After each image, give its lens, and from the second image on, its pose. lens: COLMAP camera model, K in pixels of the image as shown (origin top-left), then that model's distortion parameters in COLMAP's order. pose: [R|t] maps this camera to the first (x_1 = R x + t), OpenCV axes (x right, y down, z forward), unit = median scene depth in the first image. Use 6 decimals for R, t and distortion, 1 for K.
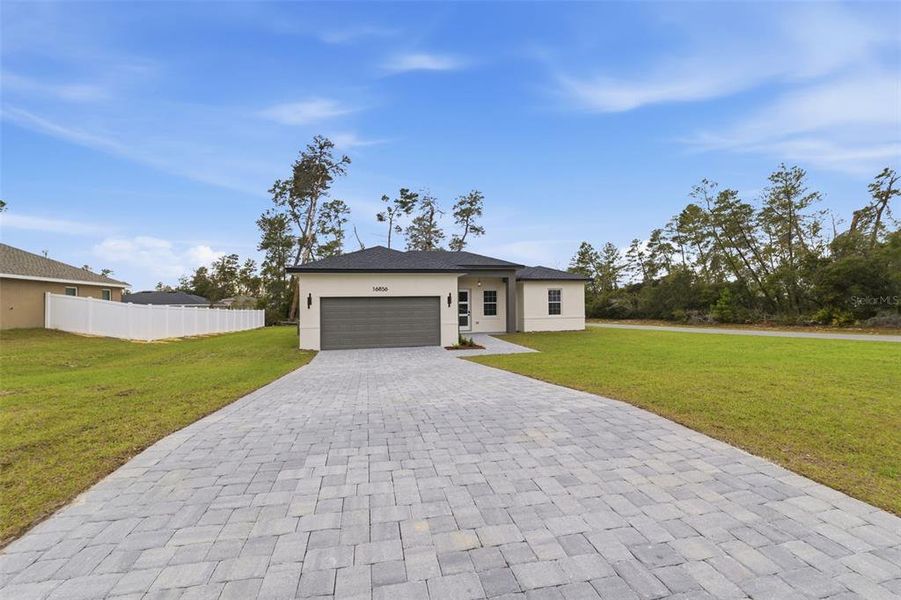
lens RADIAL K [[378.9, 0, 451.8], [0, 378.9, 302.1], [0, 0, 1]] dist [-0.014399, 0.000016]
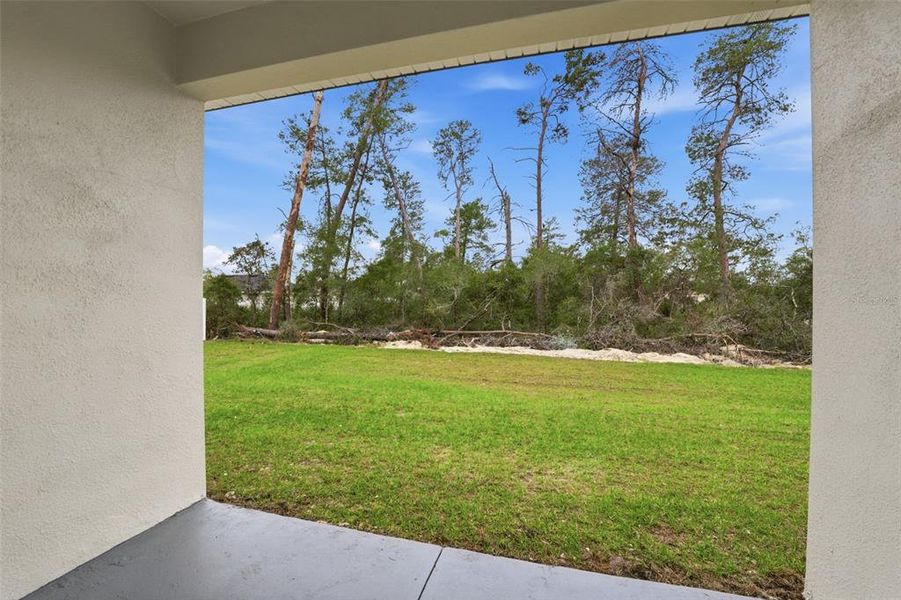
lens RADIAL K [[373.0, 0, 450.5], [0, 373.0, 300.0], [0, 0, 1]] dist [-0.026620, 0.000157]
pose [[0.889694, 0.012144, -0.456396, -0.067836], [-0.008178, 0.999910, 0.010663, 0.012530], [0.456484, -0.005754, 0.889713, 0.709088]]
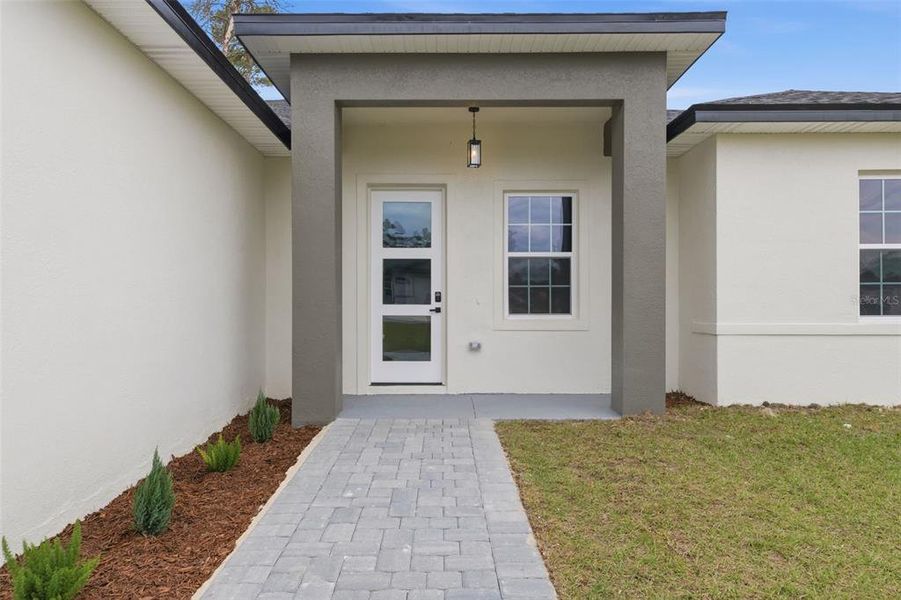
lens RADIAL K [[595.0, 0, 450.5], [0, 595.0, 300.0], [0, 0, 1]] dist [0.025127, -0.000903]
pose [[0.979239, 0.009373, -0.202491, 0.061510], [-0.008771, 0.999954, 0.003868, 0.013578], [0.202518, -0.002012, 0.979277, 0.342362]]
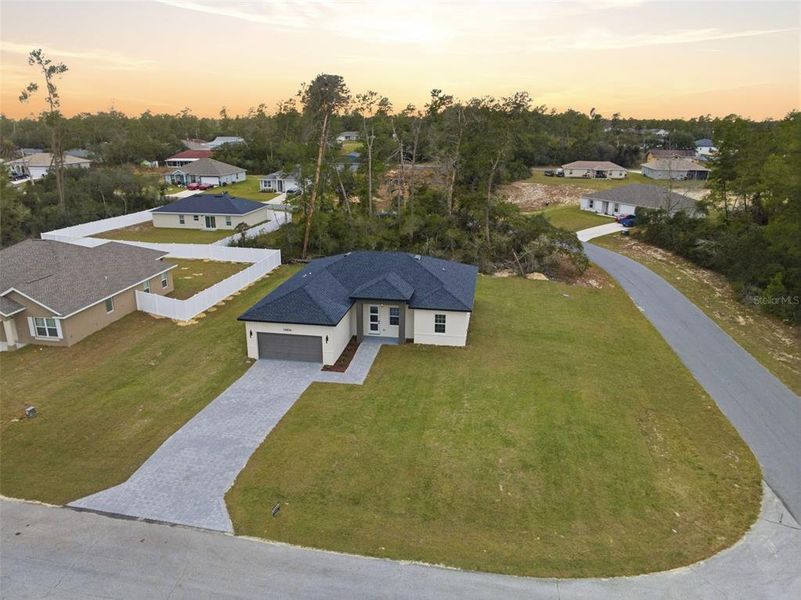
lens RADIAL K [[560.9, 0, 400.5], [0, 560.9, 300.0], [0, 0, 1]] dist [-0.002290, -0.000444]
pose [[0.927478, 0.134848, -0.348712, 0.407081], [-0.017474, 0.947307, 0.319851, -0.346915], [0.373468, -0.290562, 0.880963, -0.356821]]
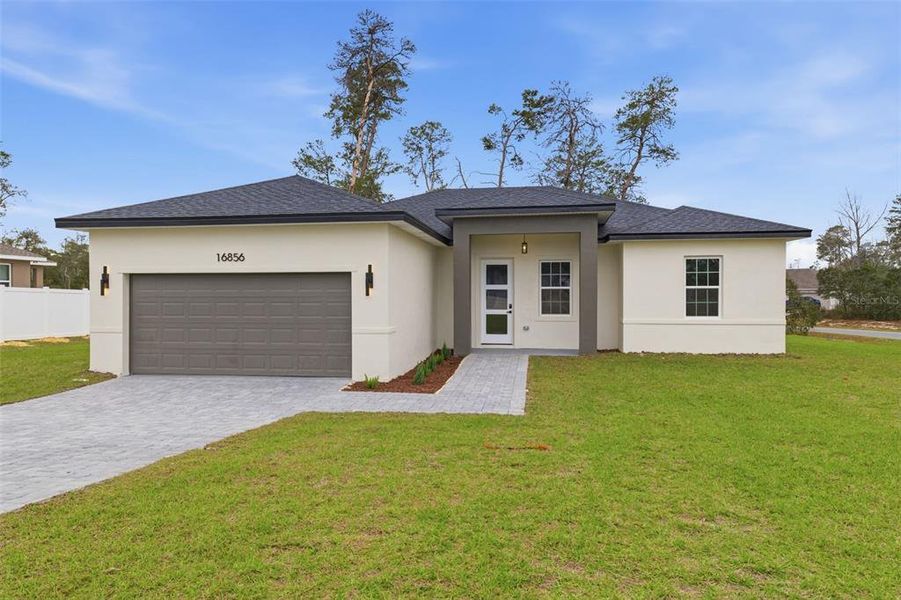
lens RADIAL K [[595.0, 0, 450.5], [0, 595.0, 300.0], [0, 0, 1]] dist [0.025127, -0.000903]
pose [[0.934500, 0.015660, -0.355619, 0.125366], [-0.007196, 0.999659, 0.025109, -0.000172], [0.355890, -0.020905, 0.934294, 0.130541]]
